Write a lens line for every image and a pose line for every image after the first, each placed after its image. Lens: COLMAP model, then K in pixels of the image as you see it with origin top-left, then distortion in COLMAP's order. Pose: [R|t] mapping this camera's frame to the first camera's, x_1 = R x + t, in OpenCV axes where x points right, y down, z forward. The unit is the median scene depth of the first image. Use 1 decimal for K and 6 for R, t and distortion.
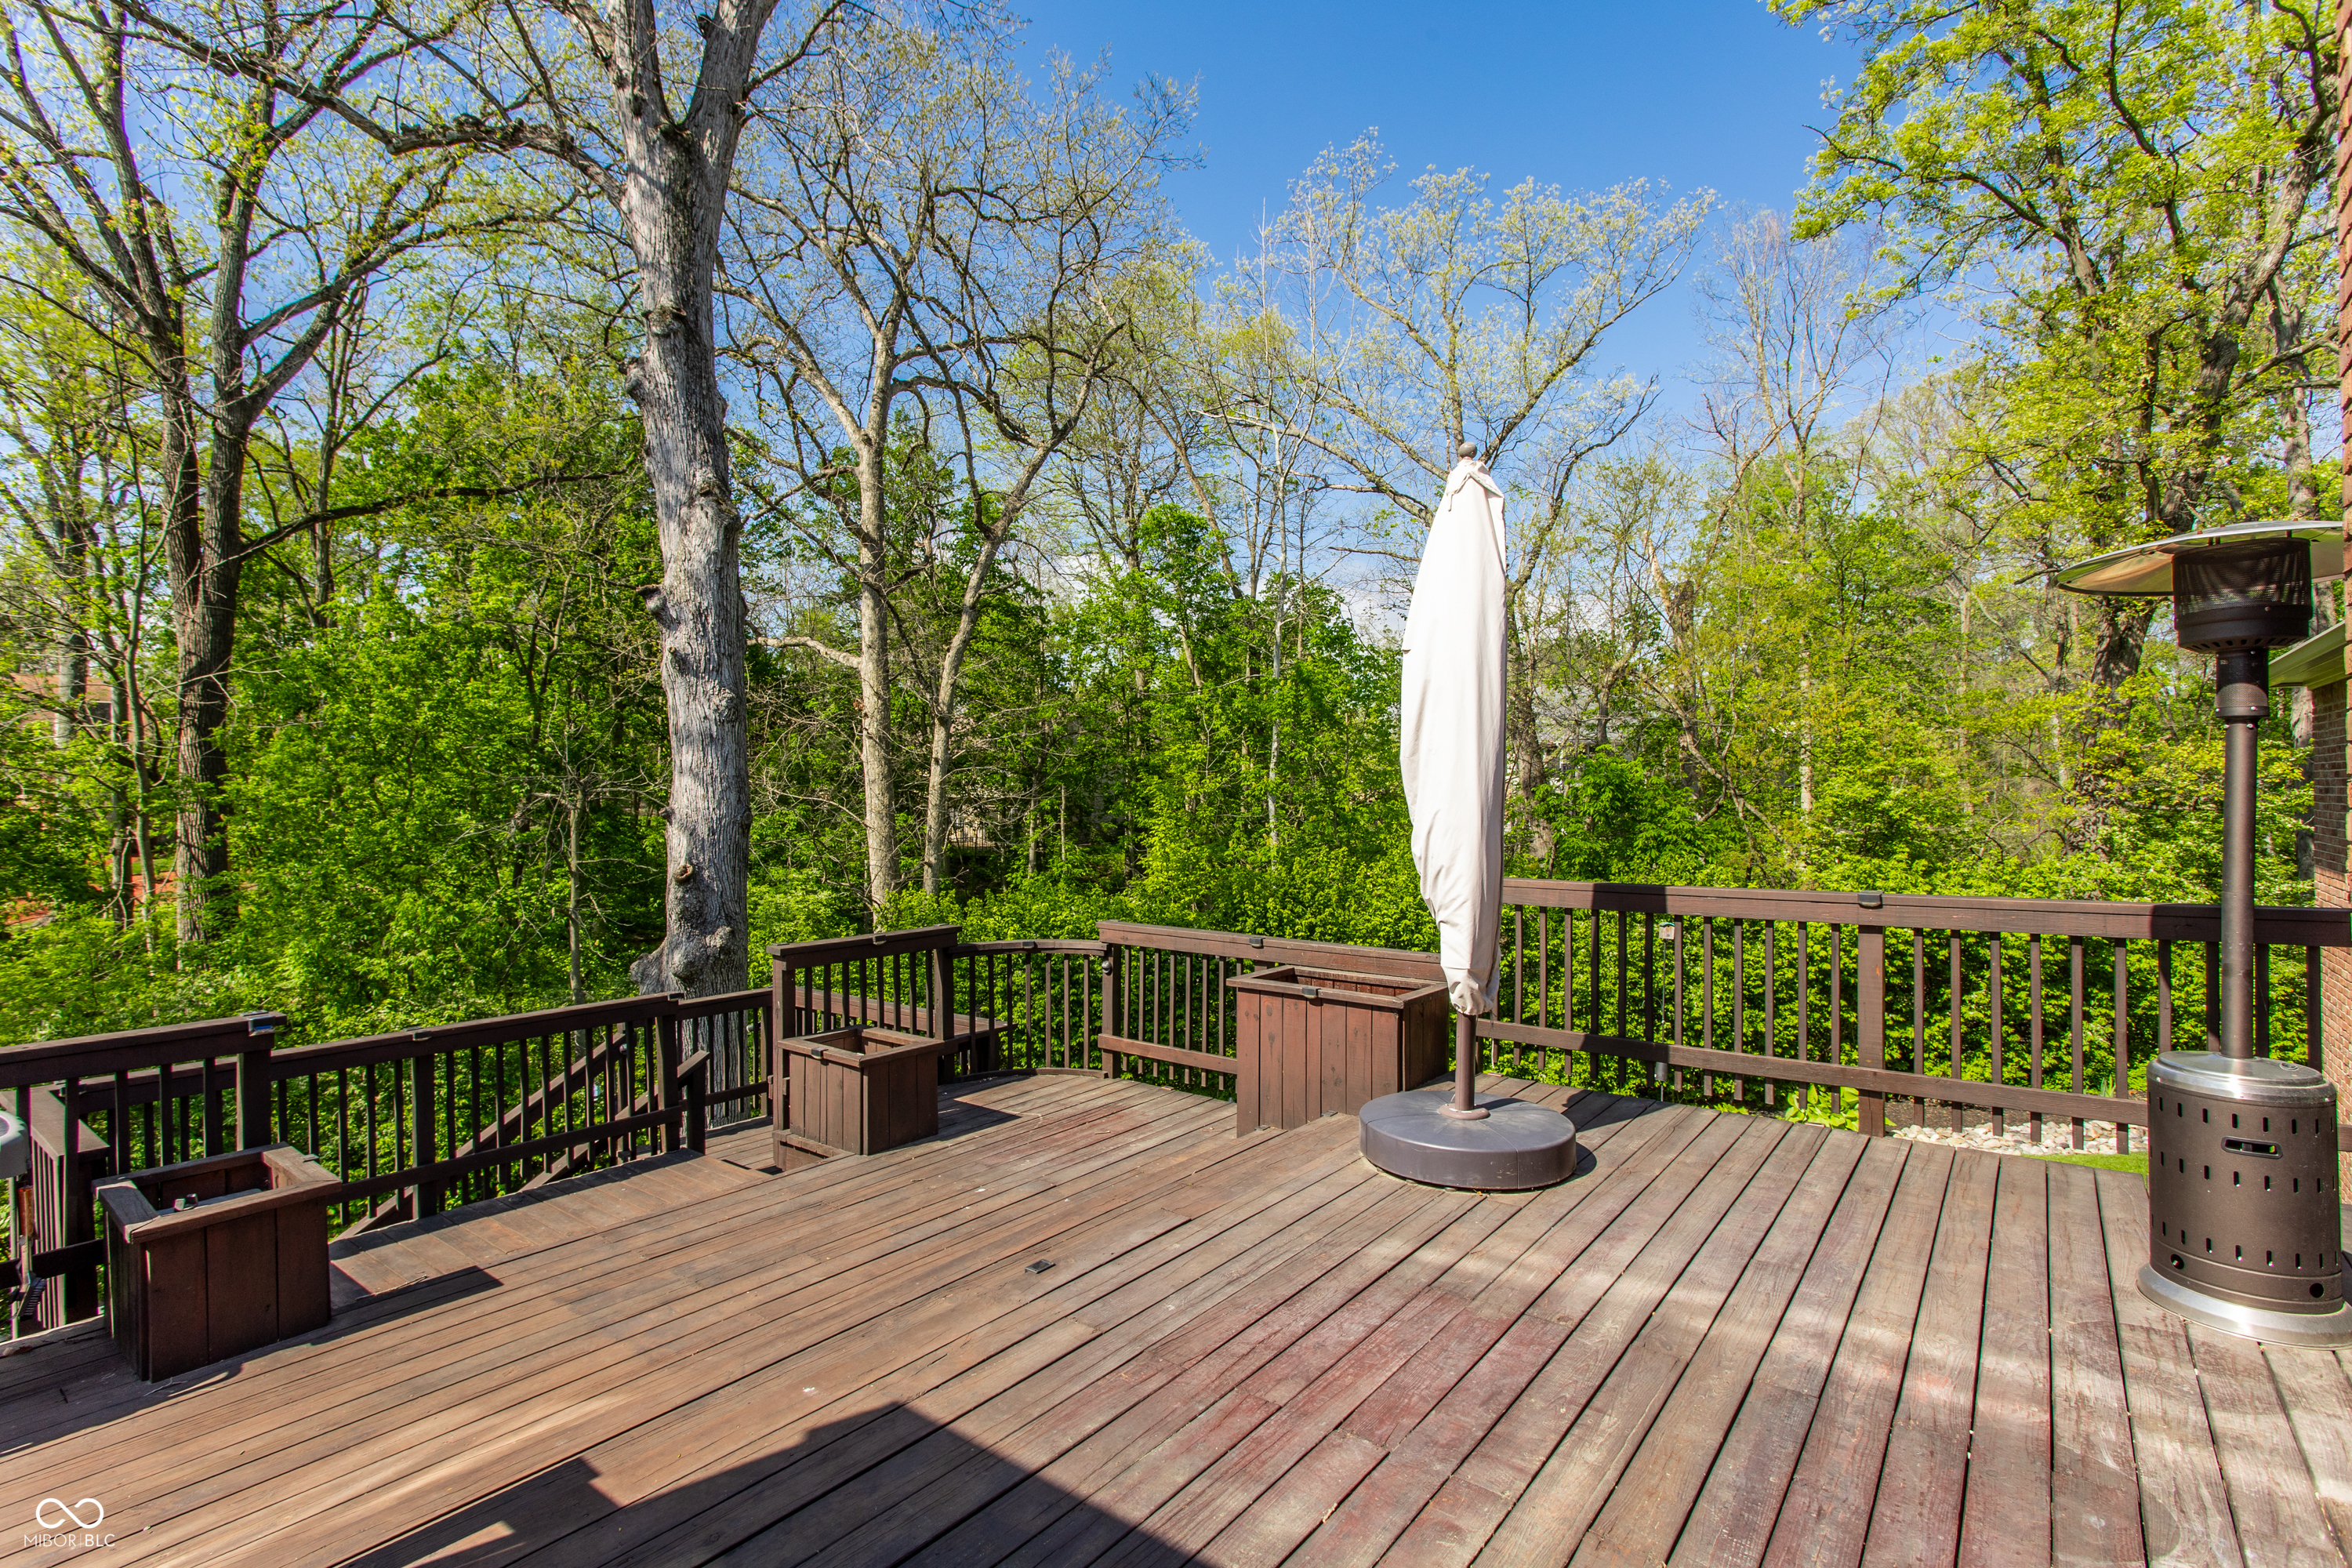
lens RADIAL K [[1098.9, 0, 1176.0], [0, 1098.9, 784.0], [0, 0, 1]] dist [0.009600, 0.000243]
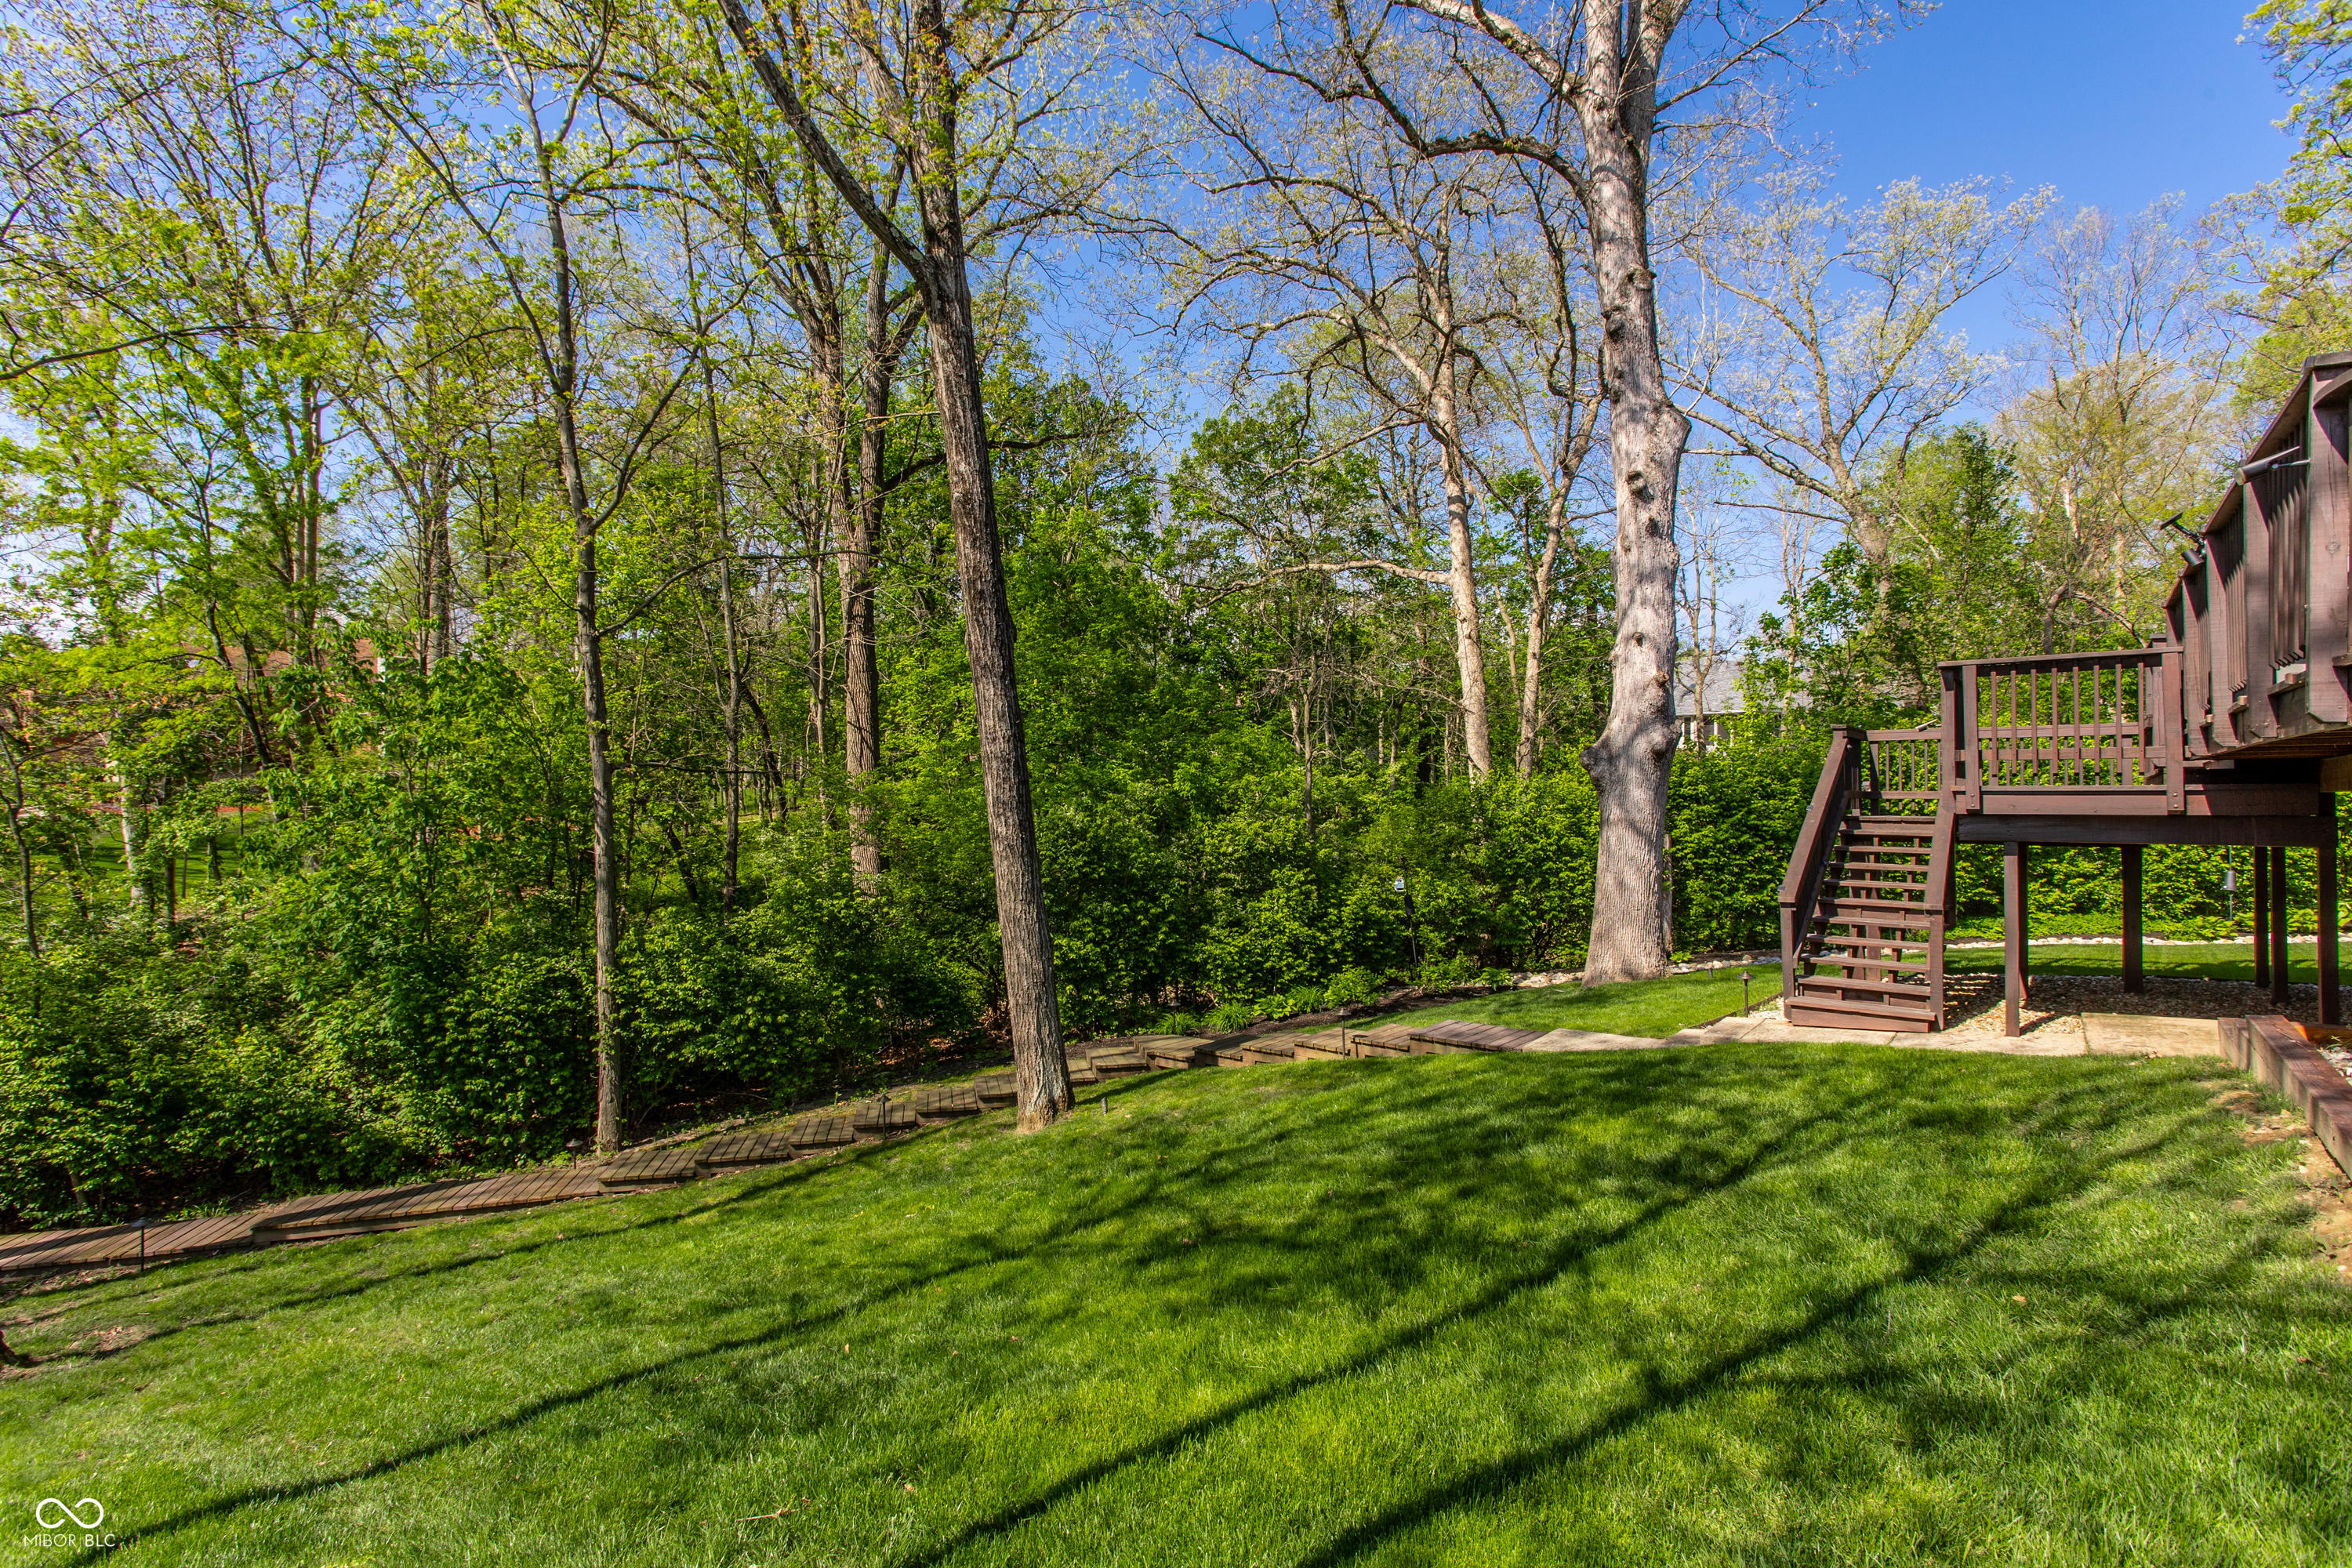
lens RADIAL K [[1098.9, 0, 1176.0], [0, 1098.9, 784.0], [0, 0, 1]] dist [0.009600, 0.000243]
pose [[0.999961, 0.003224, -0.008172, -0.576267], [-0.003238, 0.999993, -0.001688, 0.120286], [0.008166, 0.001714, 0.999965, -0.214580]]
